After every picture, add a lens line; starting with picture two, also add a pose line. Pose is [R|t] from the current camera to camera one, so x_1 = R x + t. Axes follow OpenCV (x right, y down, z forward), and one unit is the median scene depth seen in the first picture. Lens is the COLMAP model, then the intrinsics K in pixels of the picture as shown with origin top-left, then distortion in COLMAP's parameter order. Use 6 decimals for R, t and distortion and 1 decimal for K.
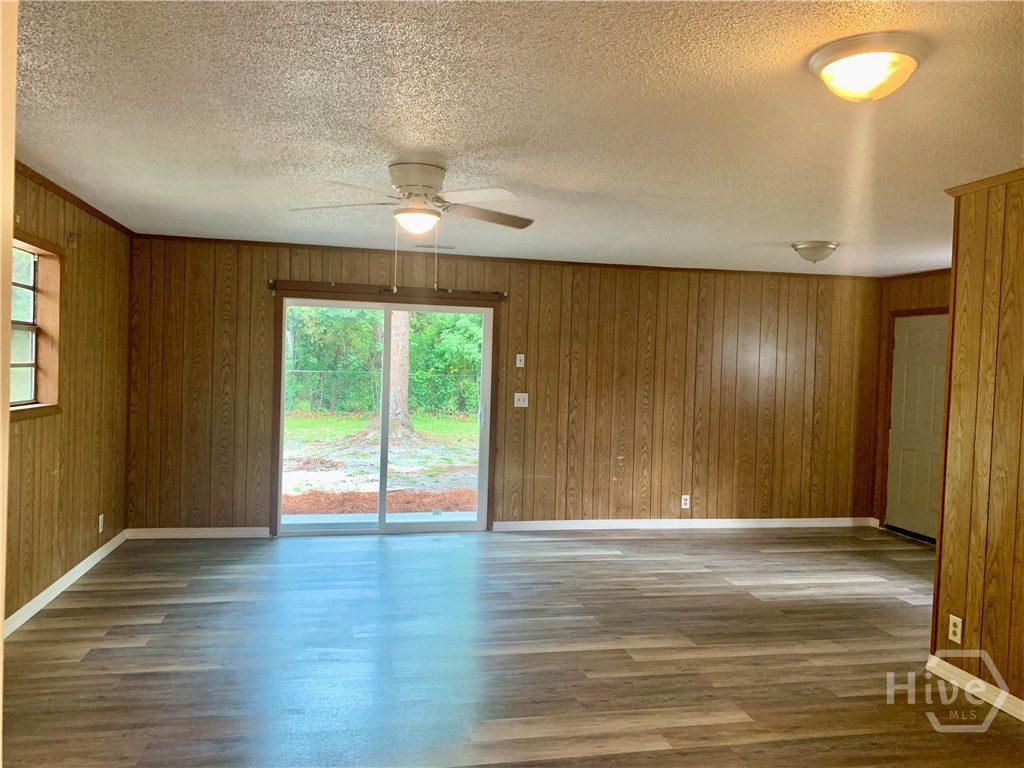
lens RADIAL K [[793.0, 0, 503.2], [0, 793.0, 377.8], [0, 0, 1]] dist [0.030985, -0.030476]
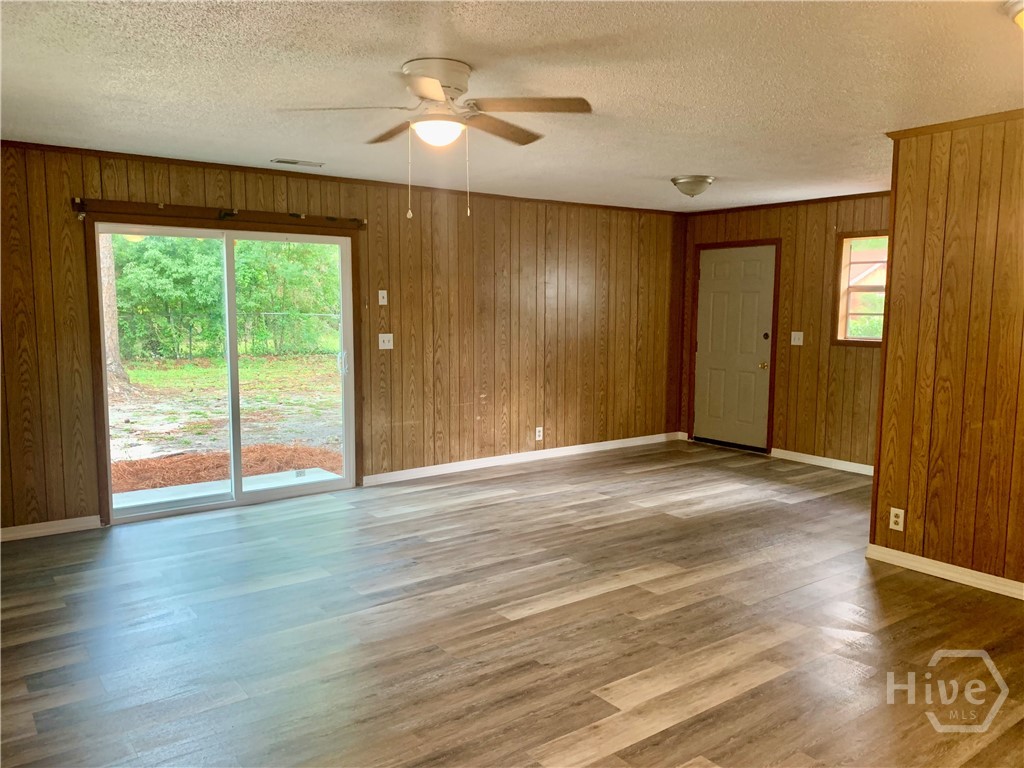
lens RADIAL K [[793.0, 0, 512.1], [0, 793.0, 388.3], [0, 0, 1]] dist [0.030985, -0.030476]
pose [[0.906361, -0.070711, 0.416545, -0.243123], [0.030606, 0.994294, 0.102190, -0.007251], [-0.421394, -0.079872, 0.903353, 0.115577]]
